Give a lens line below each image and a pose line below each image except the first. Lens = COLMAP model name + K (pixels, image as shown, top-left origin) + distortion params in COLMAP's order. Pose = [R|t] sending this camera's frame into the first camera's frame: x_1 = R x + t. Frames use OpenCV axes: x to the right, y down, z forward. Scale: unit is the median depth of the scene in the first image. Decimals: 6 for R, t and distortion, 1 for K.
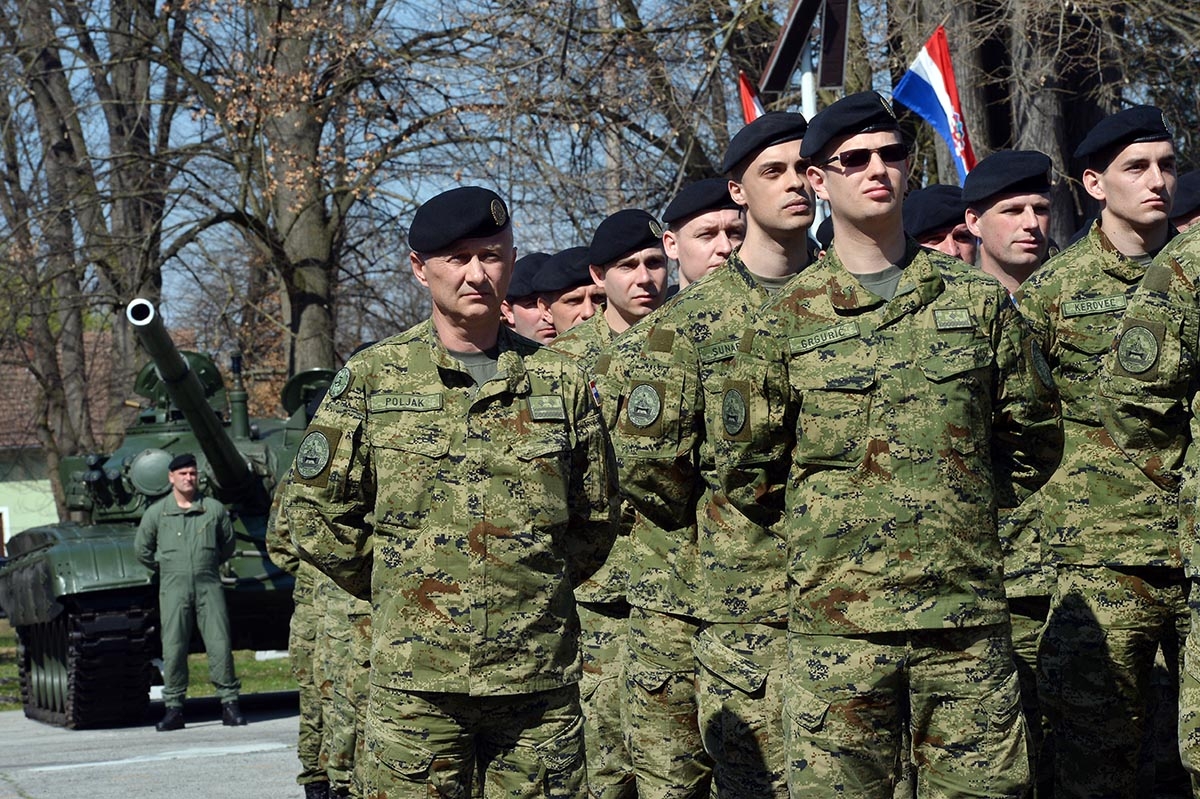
lens RADIAL K [[5410.8, 0, 600.1], [0, 5410.8, 400.2], [0, 0, 1]] dist [0.060148, 0.000000]
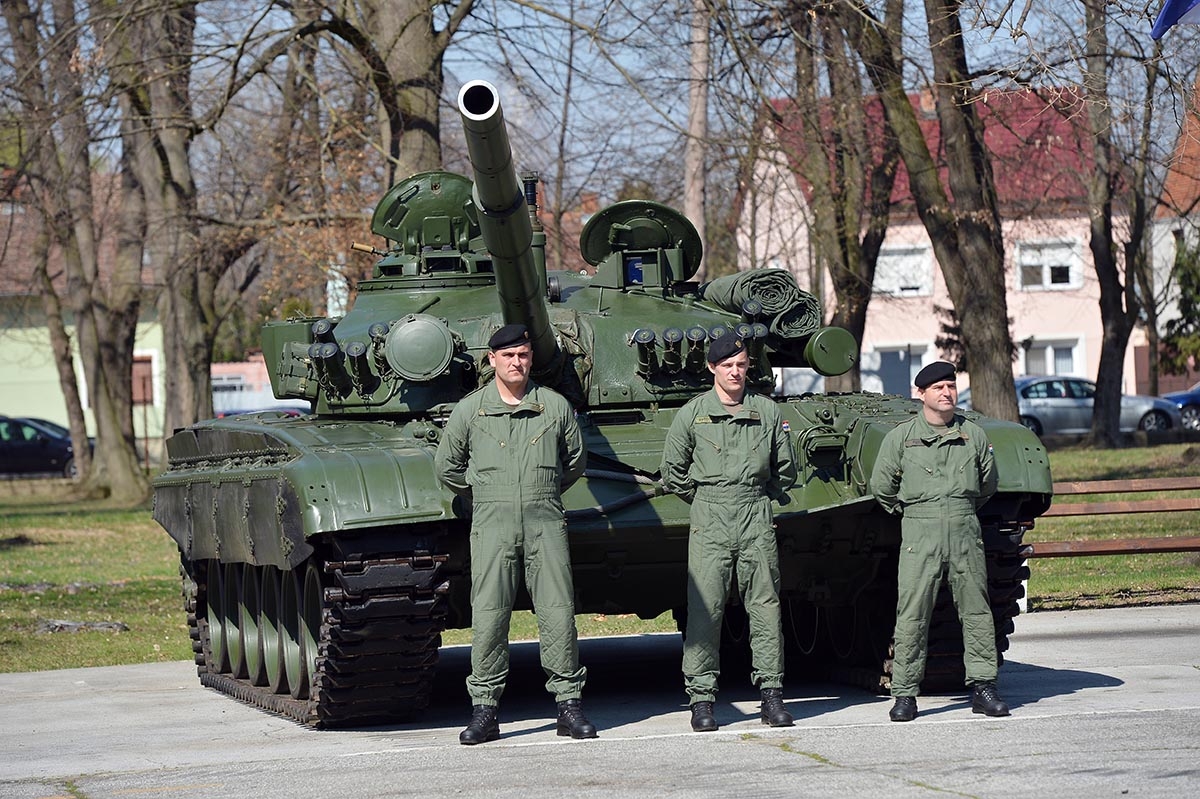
lens RADIAL K [[5077.1, 0, 600.0], [0, 5077.1, 398.6], [0, 0, 1]] dist [0.226909, 0.000000]
pose [[0.999460, 0.020896, 0.025363, -0.079191], [-0.021610, 0.999368, 0.028233, 0.001120], [-0.024757, -0.028766, 0.999280, 0.368829]]
